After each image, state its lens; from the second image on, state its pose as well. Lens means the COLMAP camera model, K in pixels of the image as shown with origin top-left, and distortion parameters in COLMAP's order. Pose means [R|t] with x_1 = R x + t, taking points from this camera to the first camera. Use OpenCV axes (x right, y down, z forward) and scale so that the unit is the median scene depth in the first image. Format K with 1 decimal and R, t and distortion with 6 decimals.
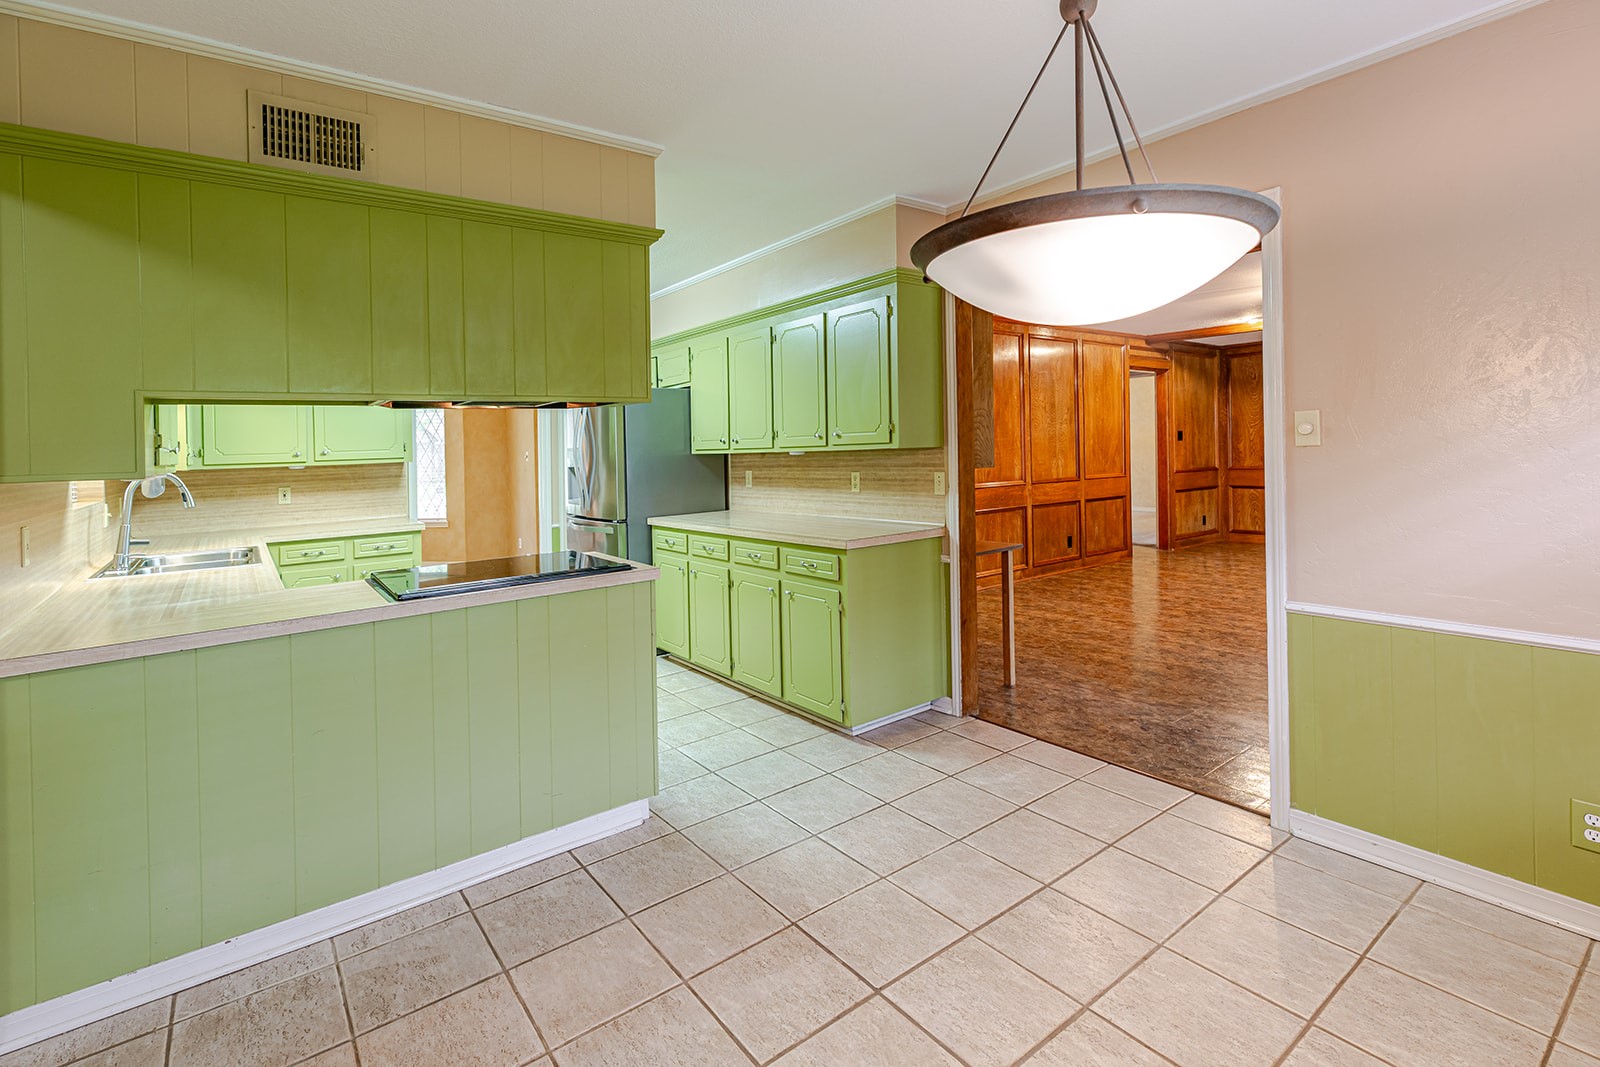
lens RADIAL K [[762.1, 0, 799.5], [0, 762.1, 462.7], [0, 0, 1]] dist [0.001876, 0.000342]
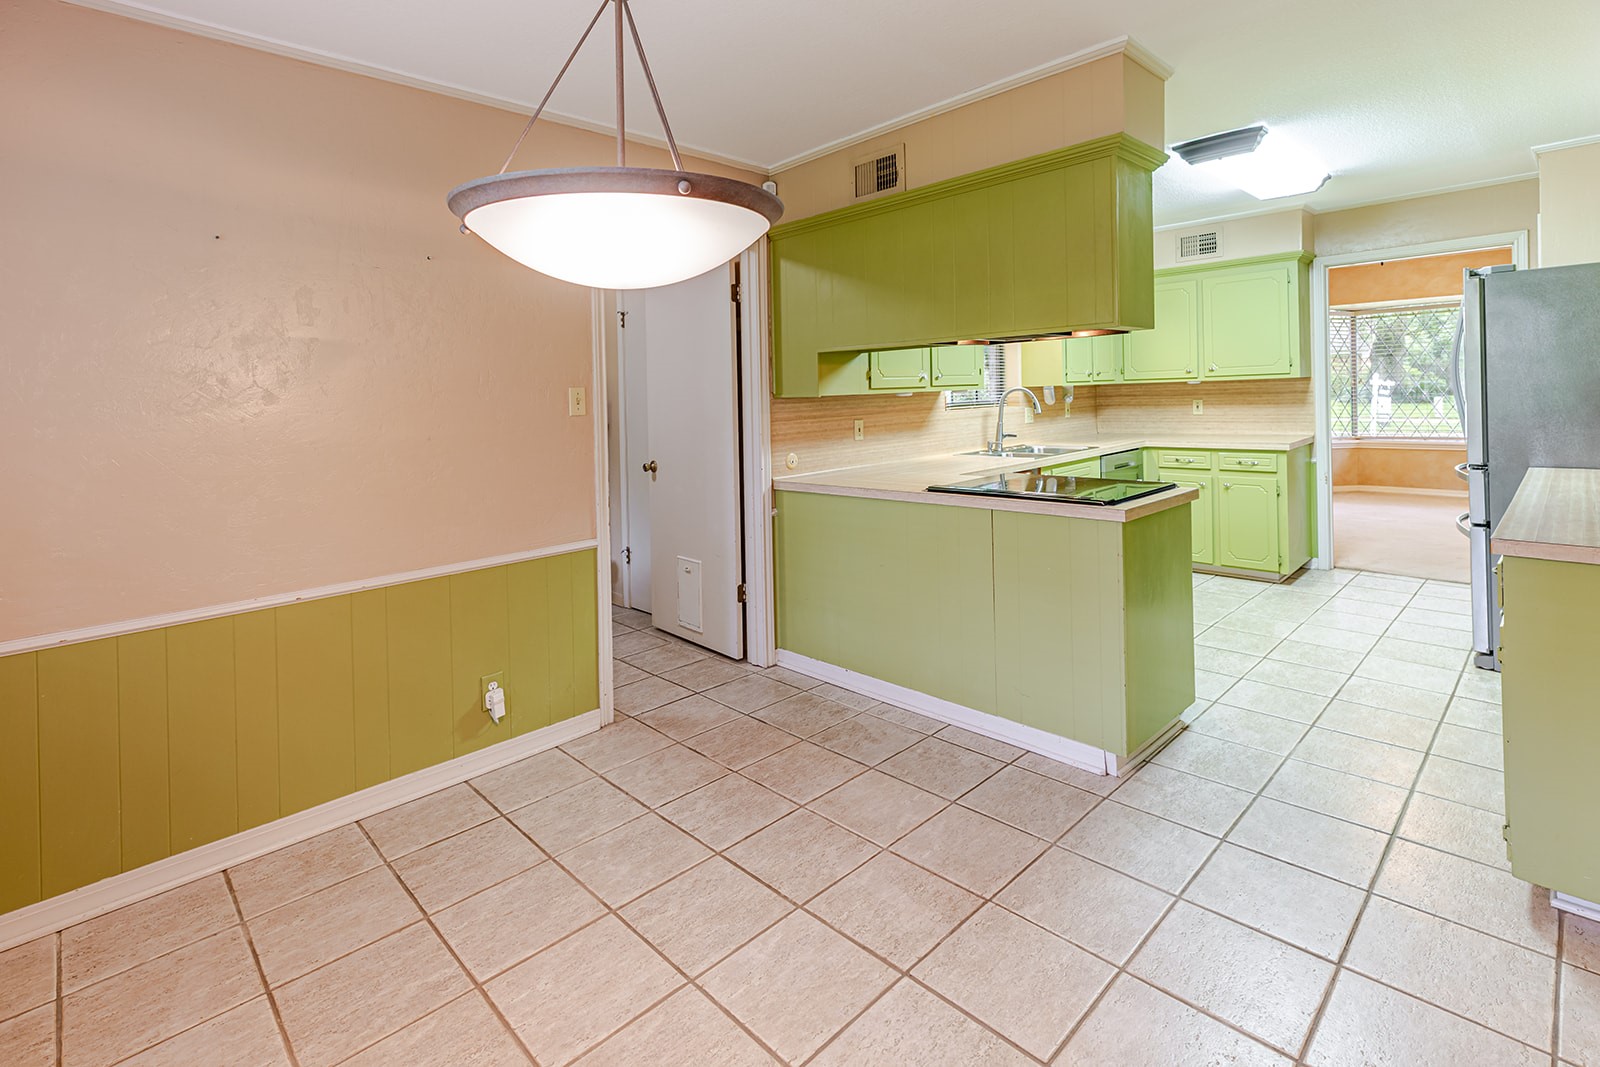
lens RADIAL K [[761.6, 0, 793.5], [0, 761.6, 387.9], [0, 0, 1]] dist [0.003887, 0.000111]
pose [[0.115931, 0.022555, -0.993001, 0.713345], [0.009998, 0.999665, 0.023874, -0.034011], [0.993207, -0.012695, 0.115666, 0.546245]]
